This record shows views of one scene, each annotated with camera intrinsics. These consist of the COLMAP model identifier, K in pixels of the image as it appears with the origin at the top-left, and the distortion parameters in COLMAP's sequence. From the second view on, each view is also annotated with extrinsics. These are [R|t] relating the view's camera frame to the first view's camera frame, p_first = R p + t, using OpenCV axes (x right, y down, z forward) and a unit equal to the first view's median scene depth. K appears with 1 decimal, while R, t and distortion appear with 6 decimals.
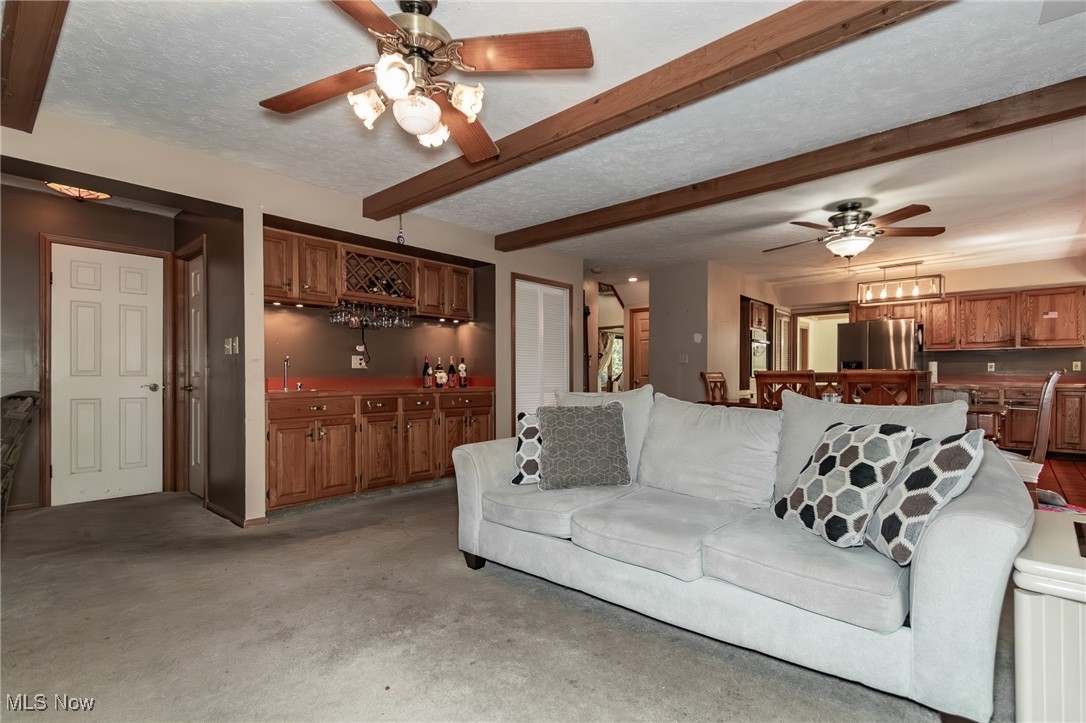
lens RADIAL K [[513.9, 0, 535.4], [0, 513.9, 367.9], [0, 0, 1]] dist [0.006145, -0.006146]
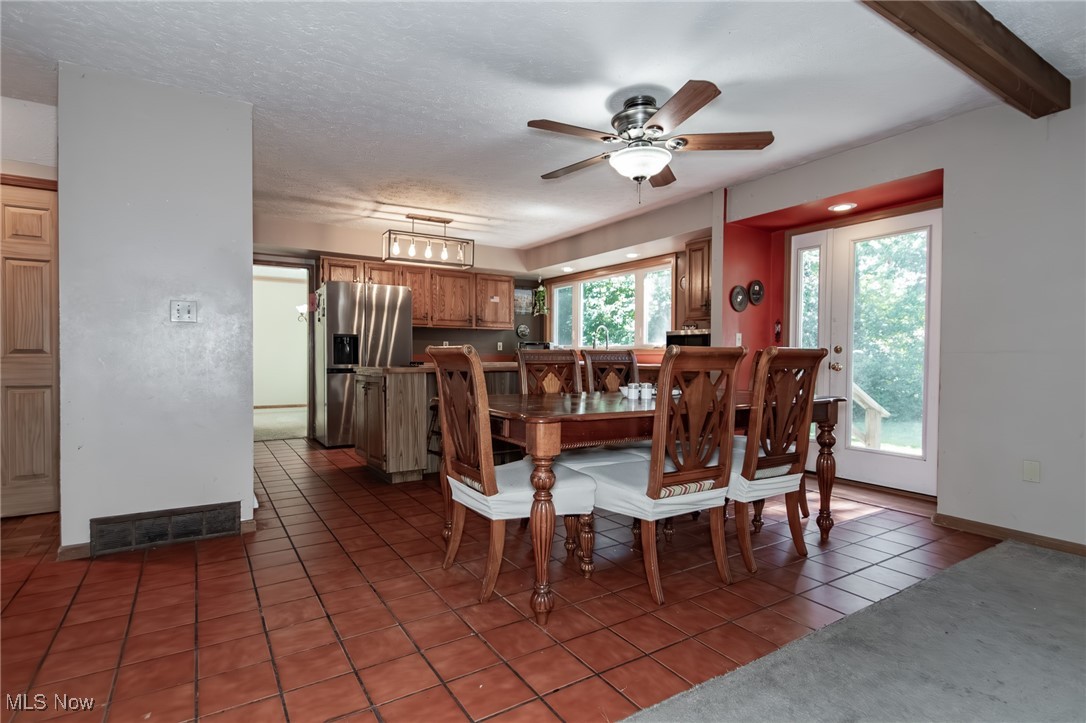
lens RADIAL K [[523.7, 0, 543.0], [0, 523.7, 361.5], [0, 0, 1]] dist [0.005198, 0.000660]
pose [[0.255765, -0.011239, 0.966674, -0.059328], [-0.022364, 0.999596, 0.017539, 0.008665], [-0.966480, -0.026104, 0.255410, 0.628513]]
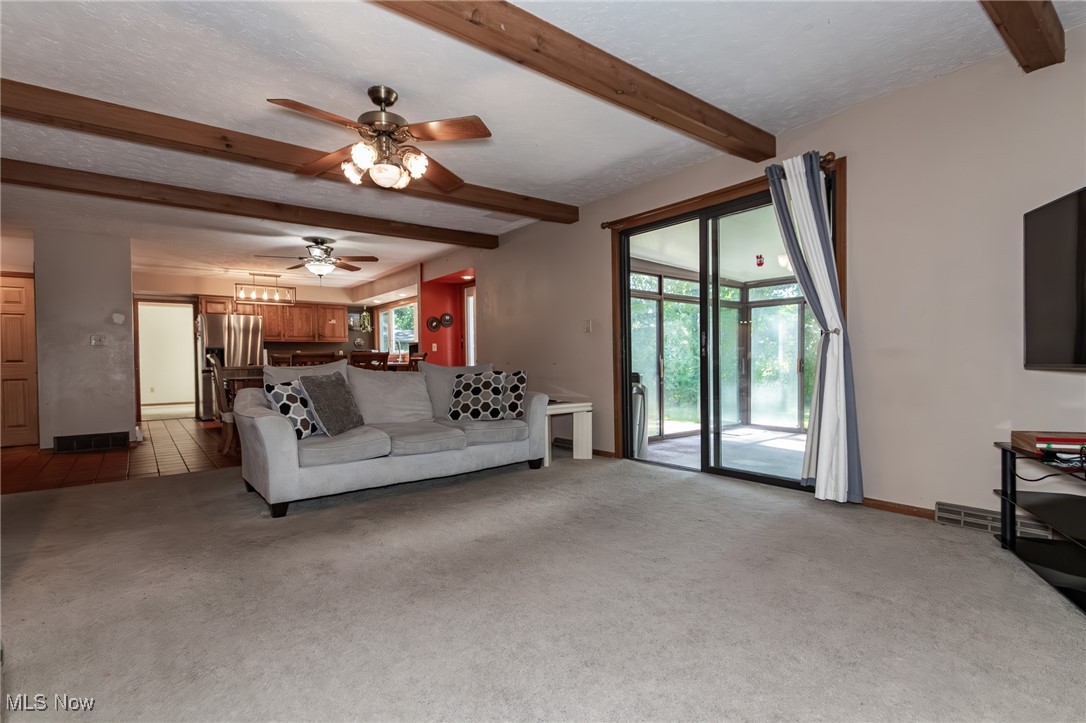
lens RADIAL K [[513.9, 0, 535.4], [0, 513.9, 367.9], [0, 0, 1]] dist [0.006145, -0.006146]
pose [[0.178503, -0.017710, 0.983780, -0.480959], [-0.002923, 0.999824, 0.018529, 0.011249], [-0.983935, -0.006183, 0.178420, 0.091525]]
